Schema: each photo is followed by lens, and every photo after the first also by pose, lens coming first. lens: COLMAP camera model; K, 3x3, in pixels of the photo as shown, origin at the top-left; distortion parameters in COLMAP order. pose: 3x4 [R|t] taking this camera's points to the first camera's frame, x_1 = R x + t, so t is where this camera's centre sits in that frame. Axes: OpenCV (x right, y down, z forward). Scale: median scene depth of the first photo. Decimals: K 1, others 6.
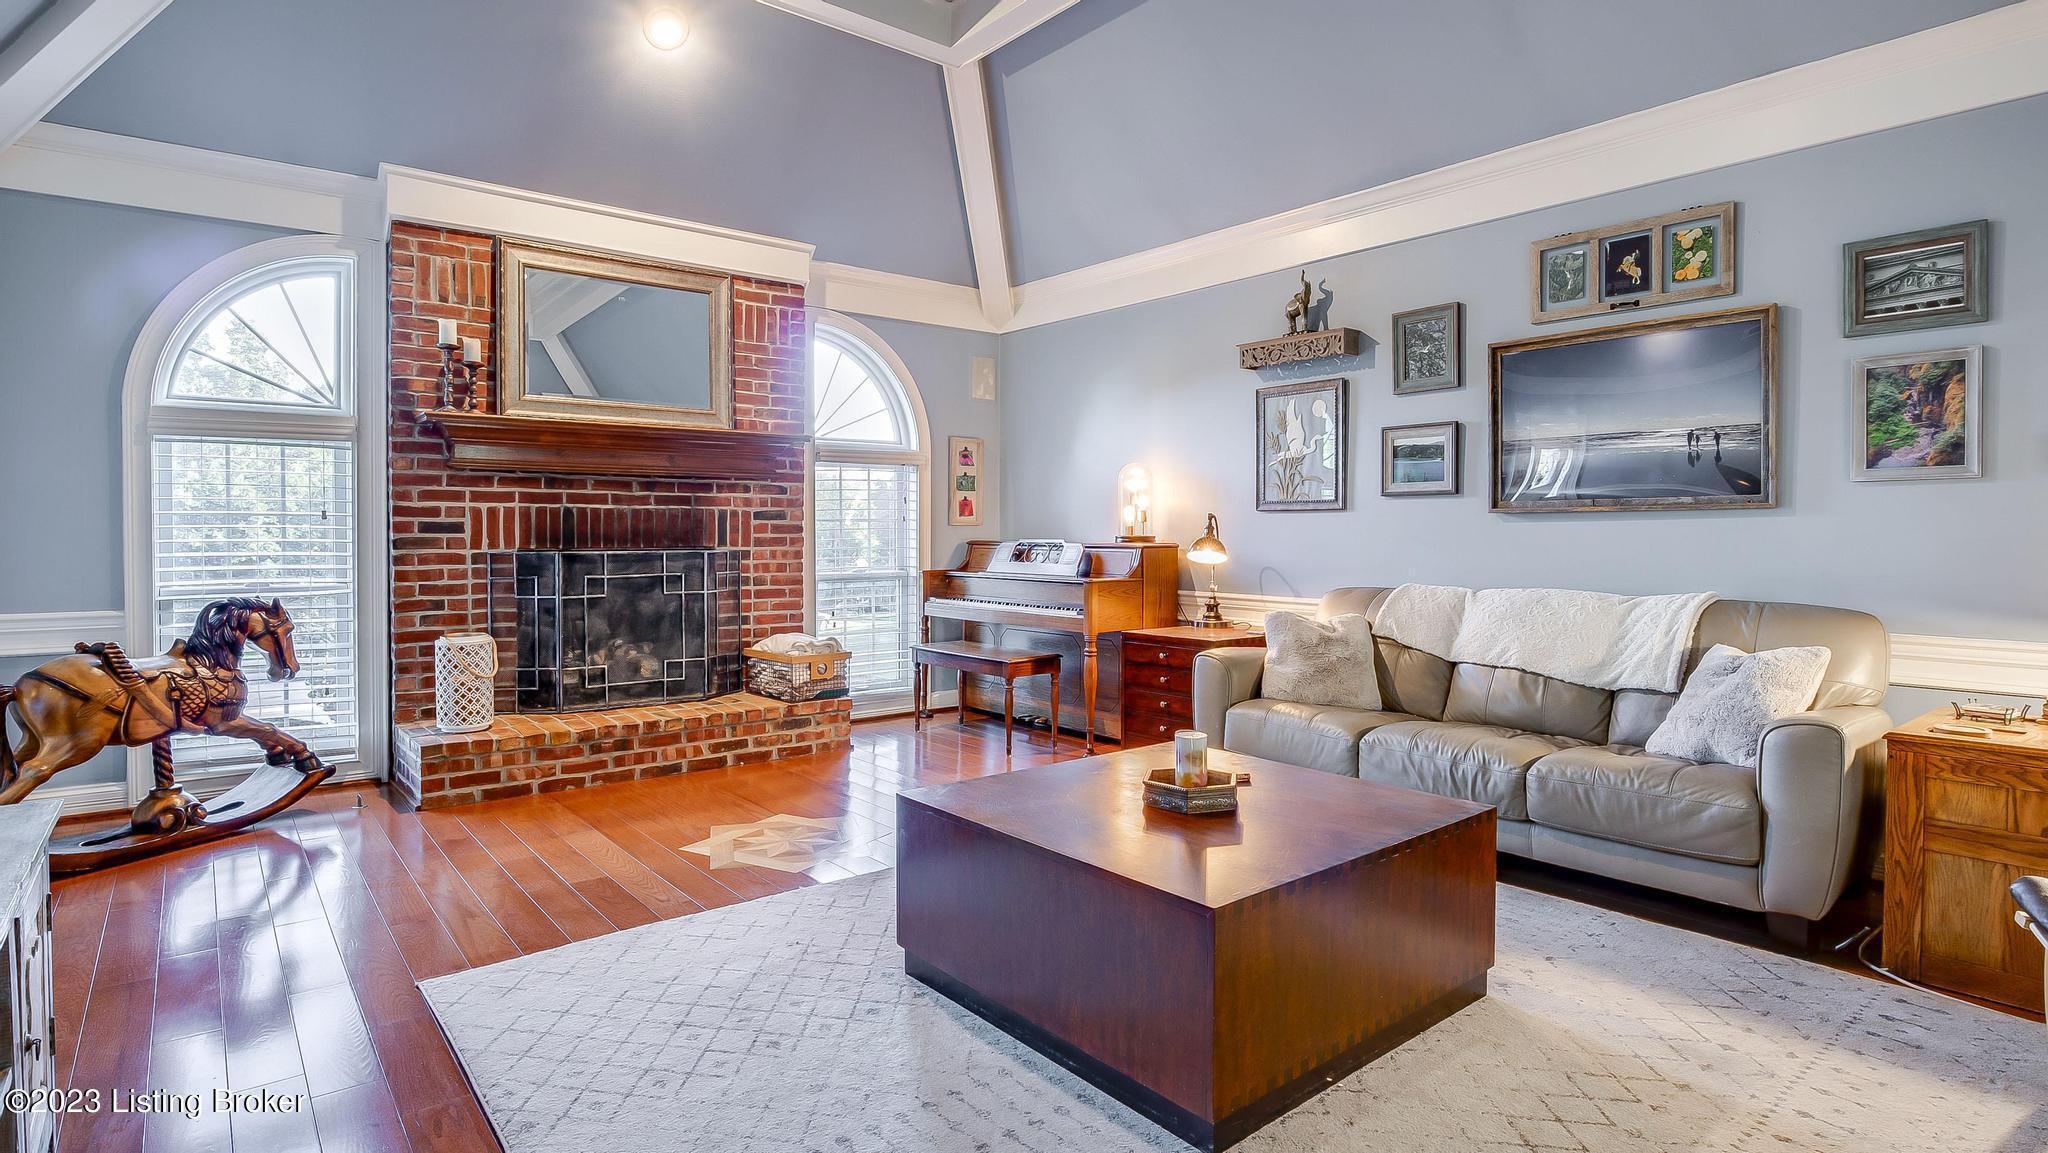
lens RADIAL K [[1060.3, 0, 1024.0], [0, 1060.3, 576.5], [0, 0, 1]] dist [0.001433, 0.000541]
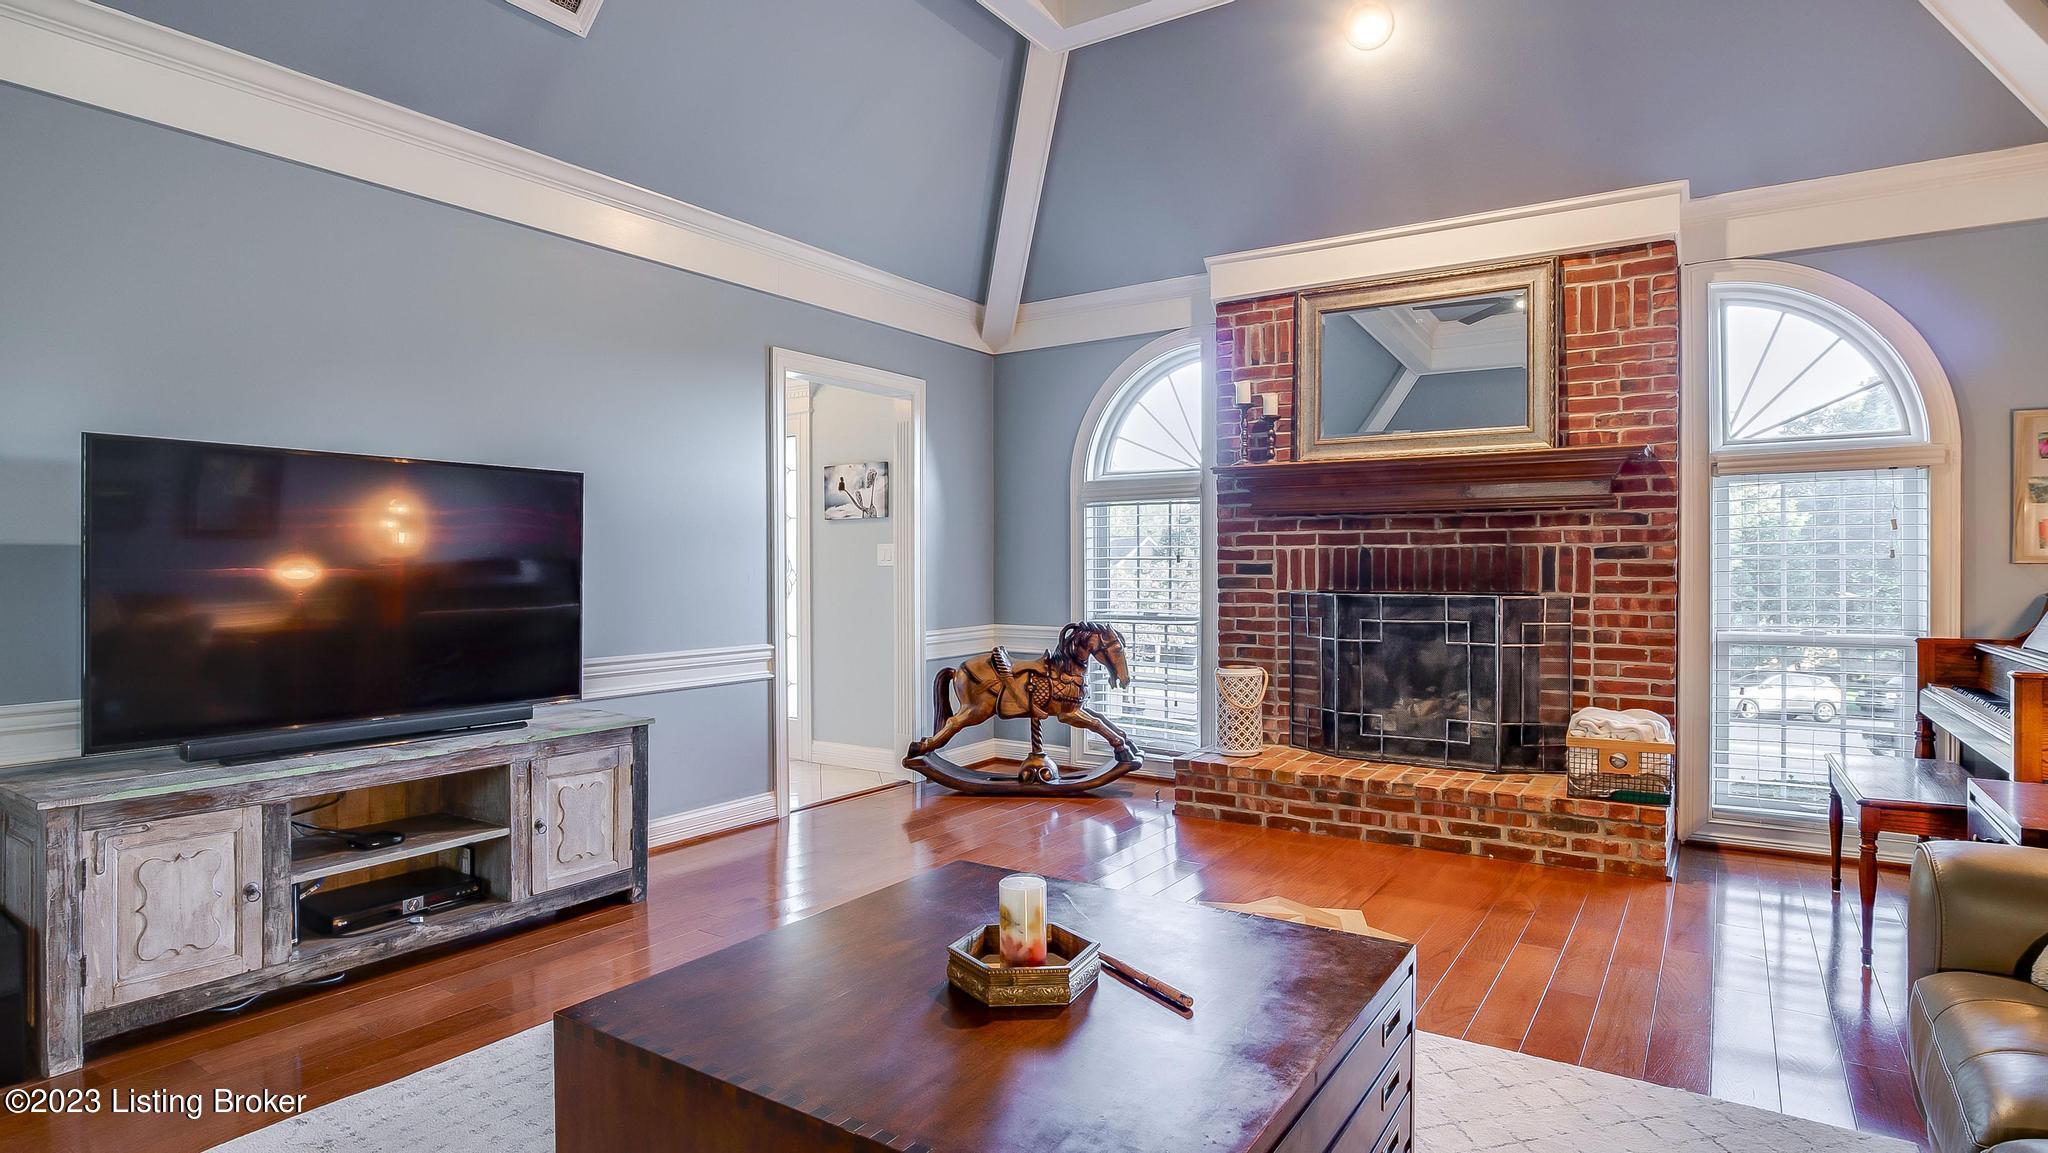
lens RADIAL K [[1061.4, 0, 1012.8], [0, 1061.4, 598.2], [0, 0, 1]] dist [-0.011639, 0.001625]
pose [[0.318564, 0.025545, -0.947557, 0.401630], [-0.041109, 0.999069, 0.013114, -0.019280], [0.947009, 0.034775, 0.319318, 0.395999]]
